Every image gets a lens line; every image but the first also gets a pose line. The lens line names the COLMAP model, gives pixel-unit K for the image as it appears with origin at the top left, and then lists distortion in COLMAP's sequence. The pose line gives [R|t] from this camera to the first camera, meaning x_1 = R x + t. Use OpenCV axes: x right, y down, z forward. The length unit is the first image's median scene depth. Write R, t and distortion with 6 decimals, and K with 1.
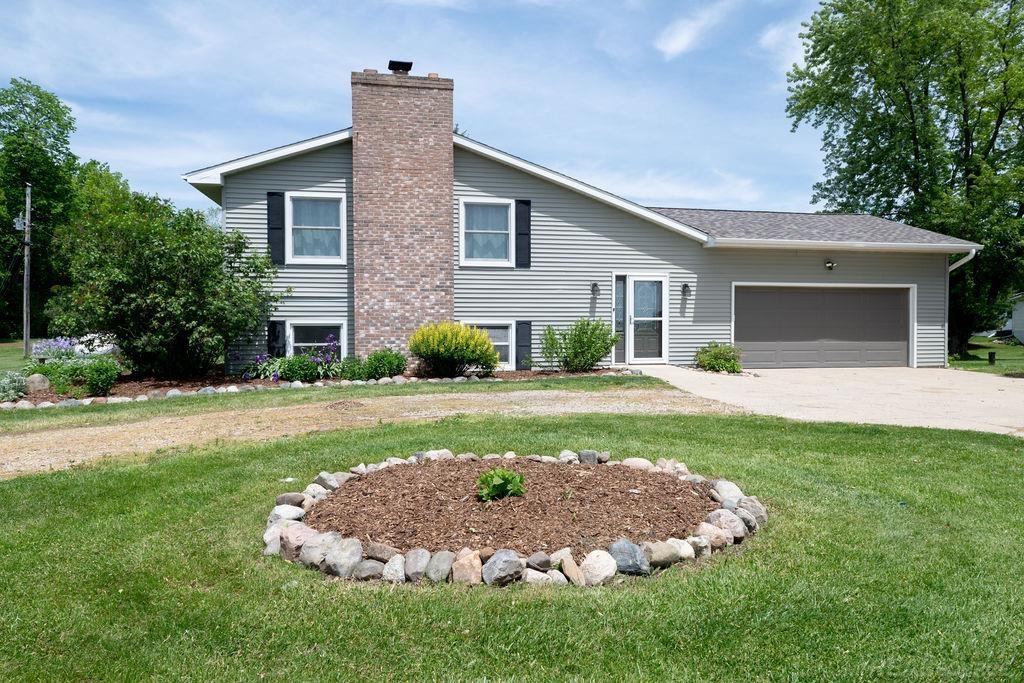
lens RADIAL K [[709.7, 0, 512.0], [0, 709.7, 341.5], [0, 0, 1]] dist [0.003348, -0.000769]
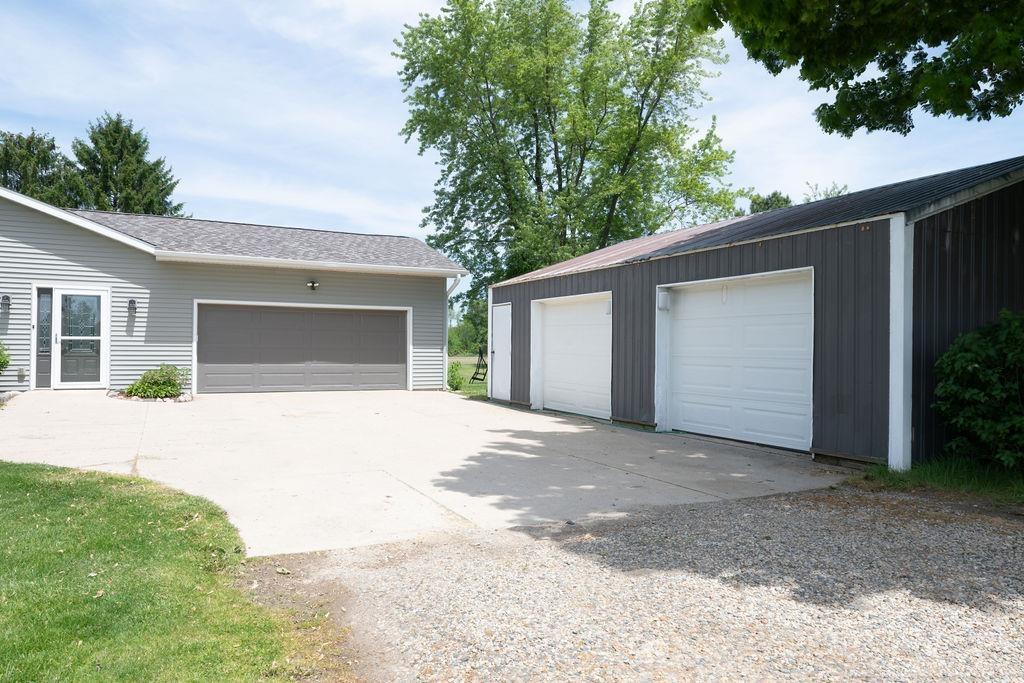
lens RADIAL K [[709.7, 0, 512.0], [0, 709.7, 341.5], [0, 0, 1]] dist [0.003348, -0.000769]
pose [[0.962503, 0.012227, 0.270994, 0.459866], [-0.004182, 0.999534, -0.030245, -0.002701], [-0.271238, 0.027978, 0.962106, 0.001201]]
